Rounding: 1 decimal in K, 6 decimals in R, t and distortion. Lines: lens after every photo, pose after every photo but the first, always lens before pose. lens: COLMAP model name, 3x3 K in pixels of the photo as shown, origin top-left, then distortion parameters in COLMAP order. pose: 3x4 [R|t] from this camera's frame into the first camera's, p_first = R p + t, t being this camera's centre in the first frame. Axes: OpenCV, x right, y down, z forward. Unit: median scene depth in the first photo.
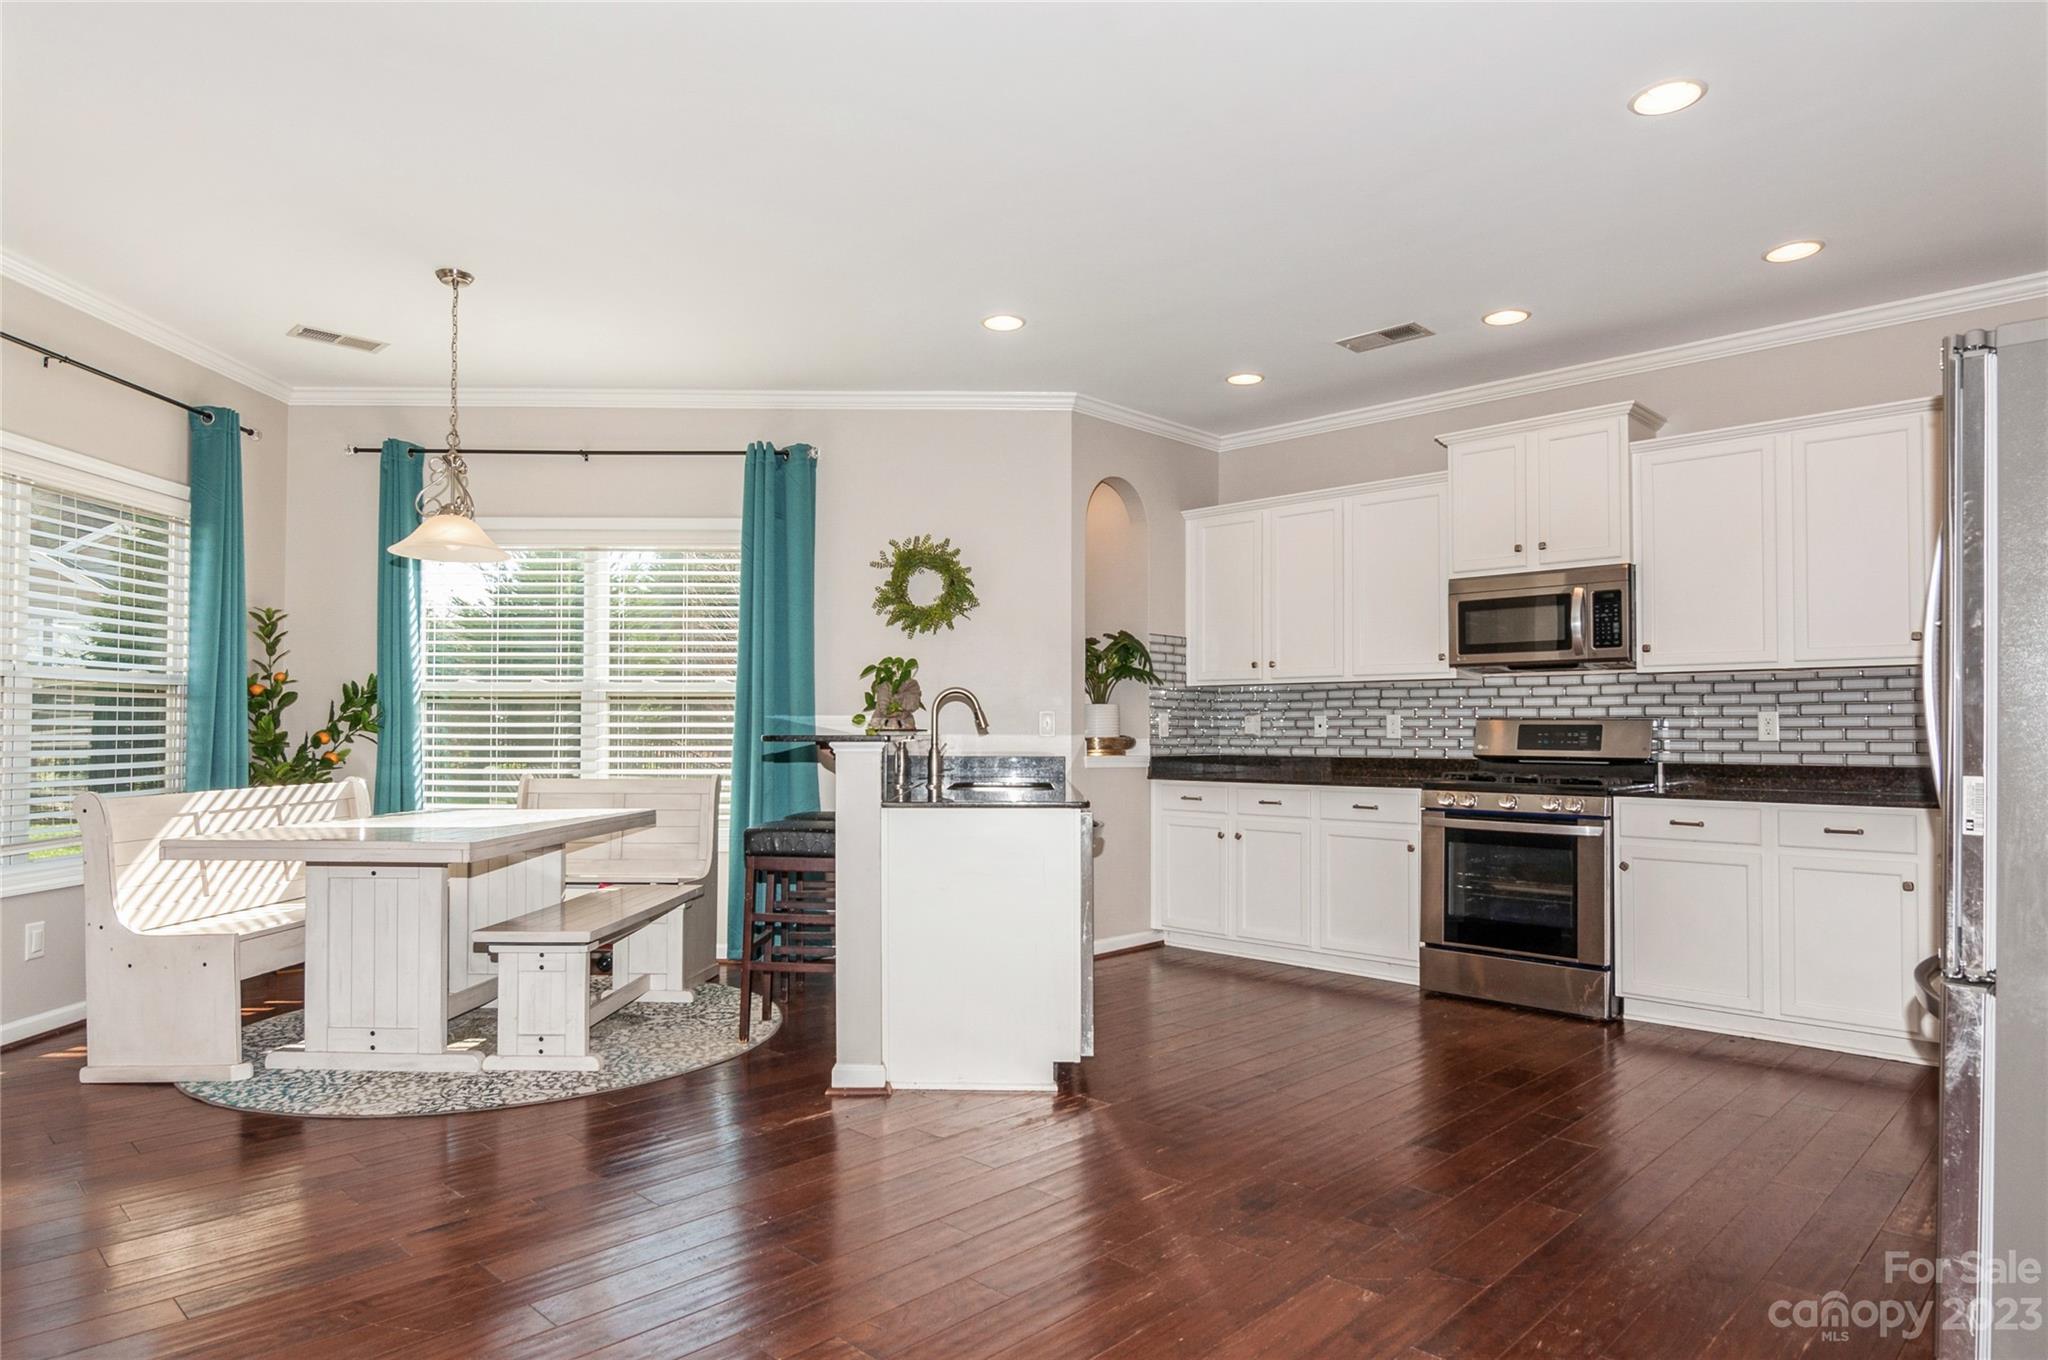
lens RADIAL K [[1217.0, 0, 1011.4], [0, 1217.0, 705.0], [0, 0, 1]] dist [0.003922, 0.000810]
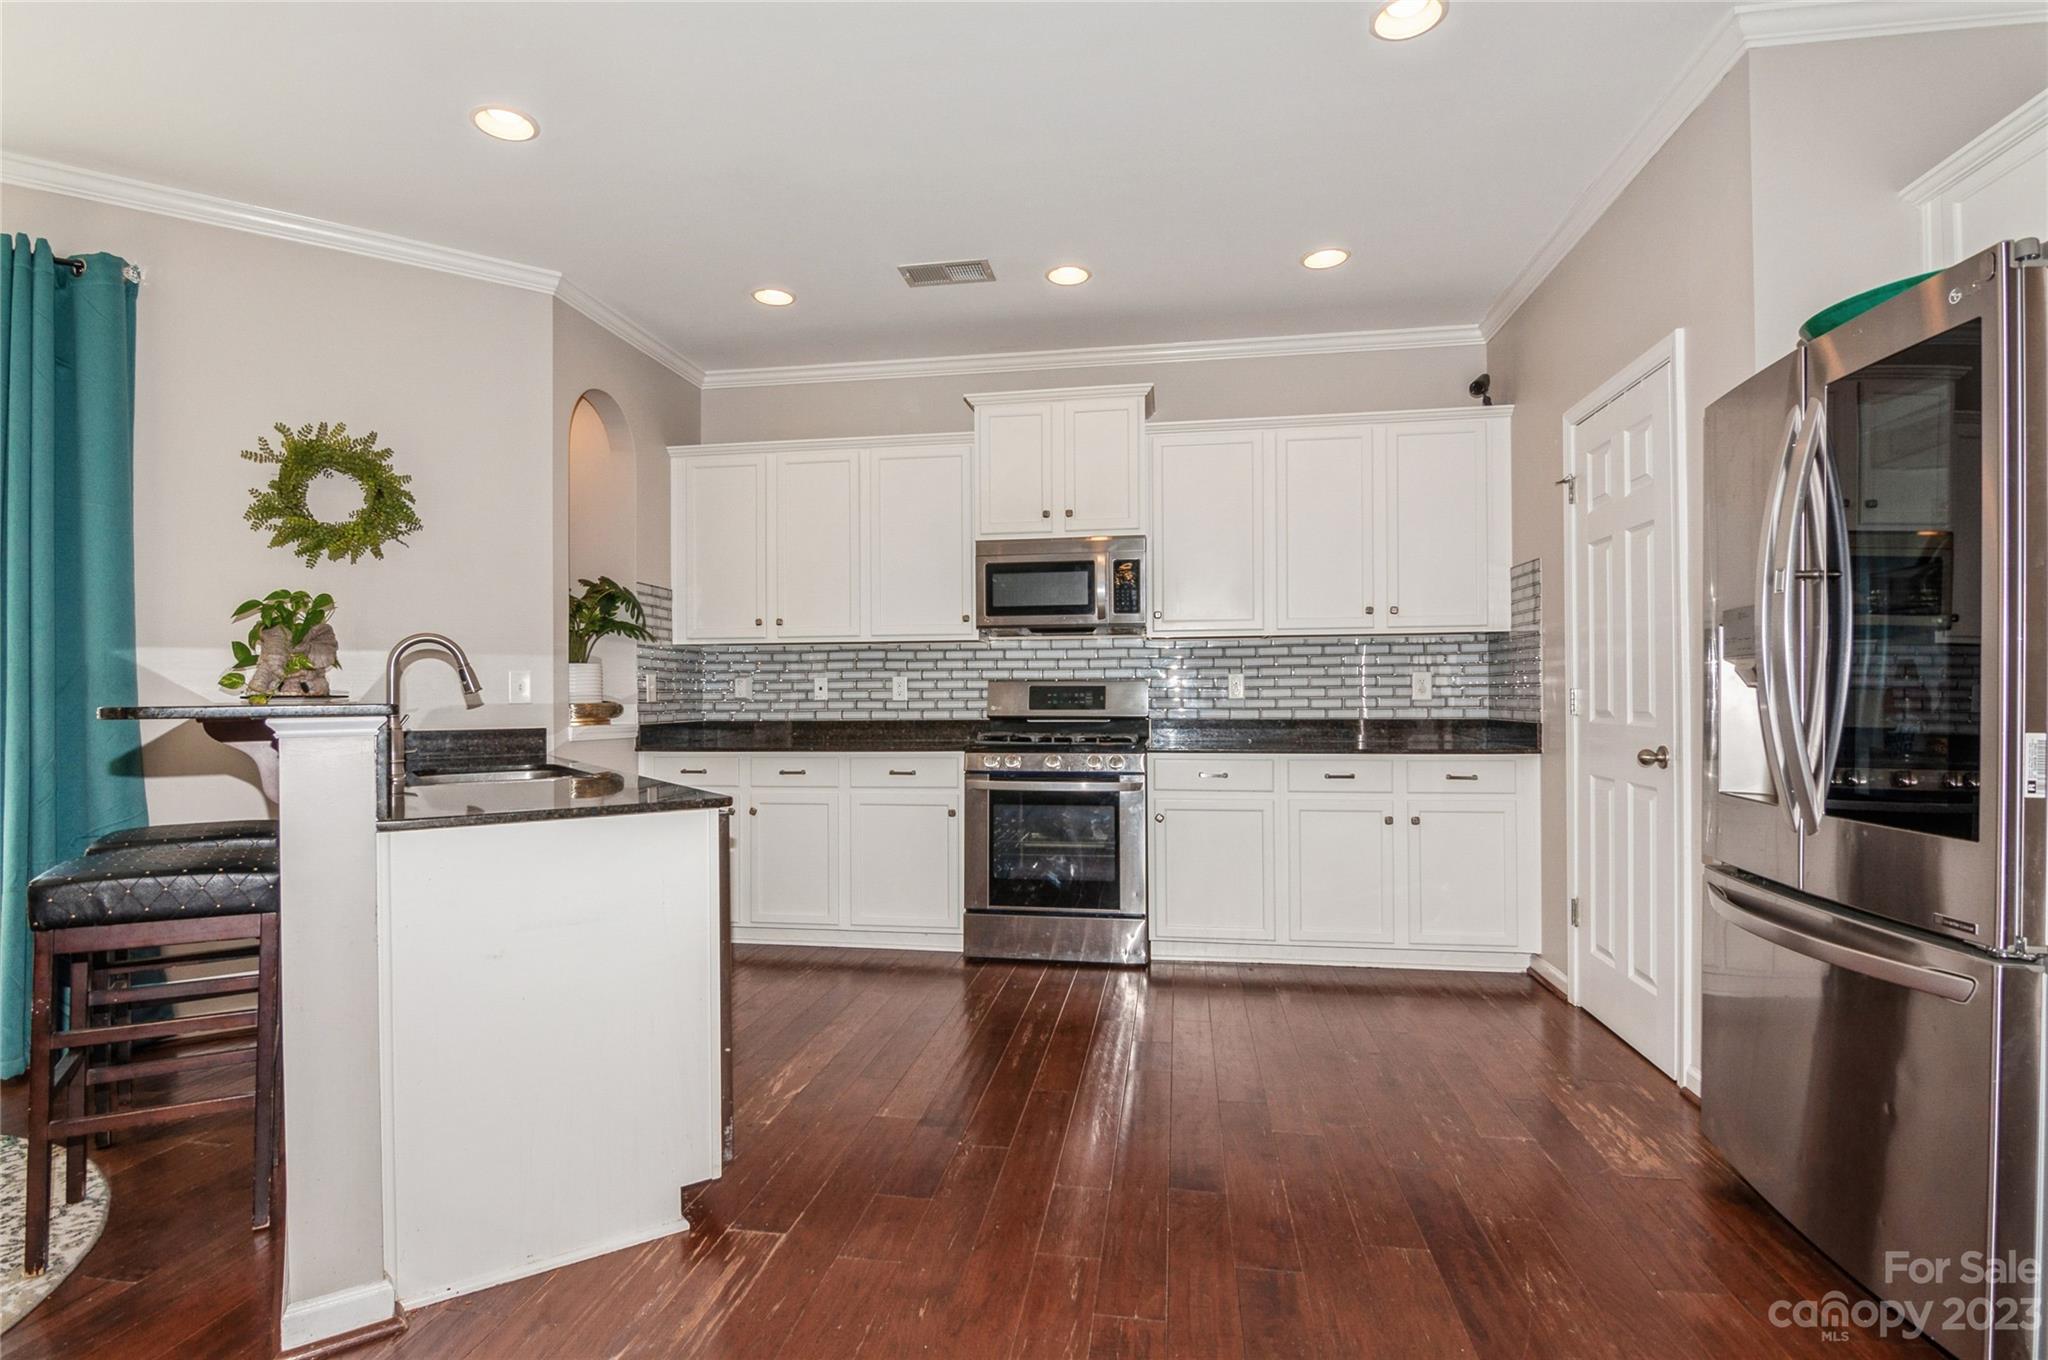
lens RADIAL K [[998.9, 0, 1007.7], [0, 998.9, 693.1], [0, 0, 1]] dist [-0.011702, -0.001396]
pose [[0.815480, -0.006921, 0.578743, -0.093561], [-0.004211, 0.999831, 0.017891, 0.007086], [-0.578769, -0.017027, 0.815314, 0.314253]]
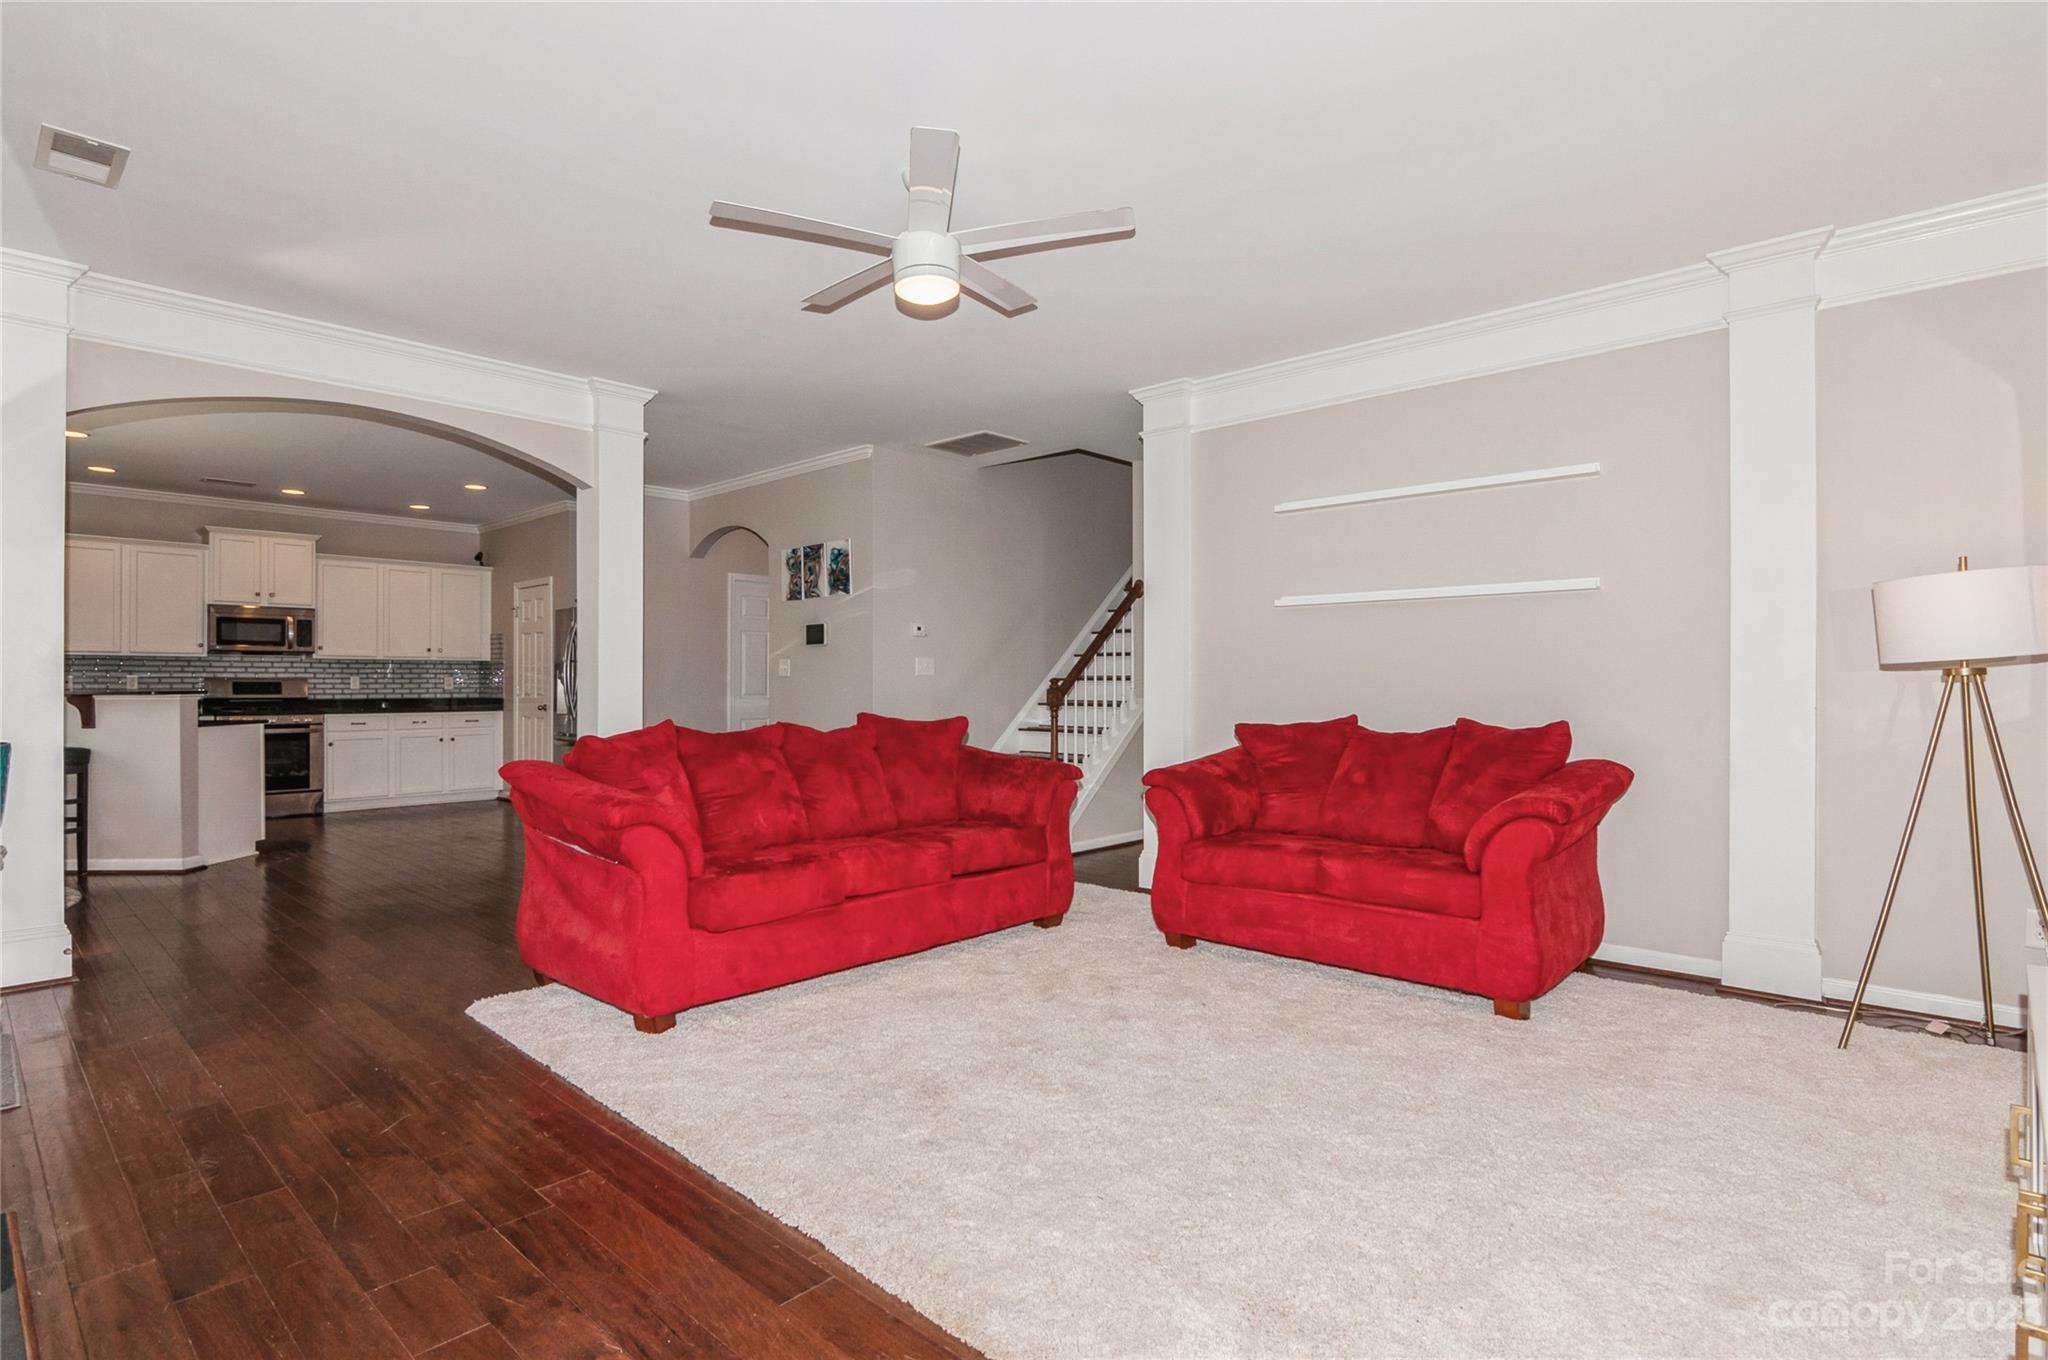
lens RADIAL K [[998.9, 0, 1018.2], [0, 998.9, 680.2], [0, 0, 1]] dist [-0.011702, -0.001396]
pose [[-0.054193, -0.000819, 0.998530, -1.223750], [-0.024018, 0.999711, -0.000483, -0.015286], [-0.998242, -0.024009, -0.054197, -0.159955]]
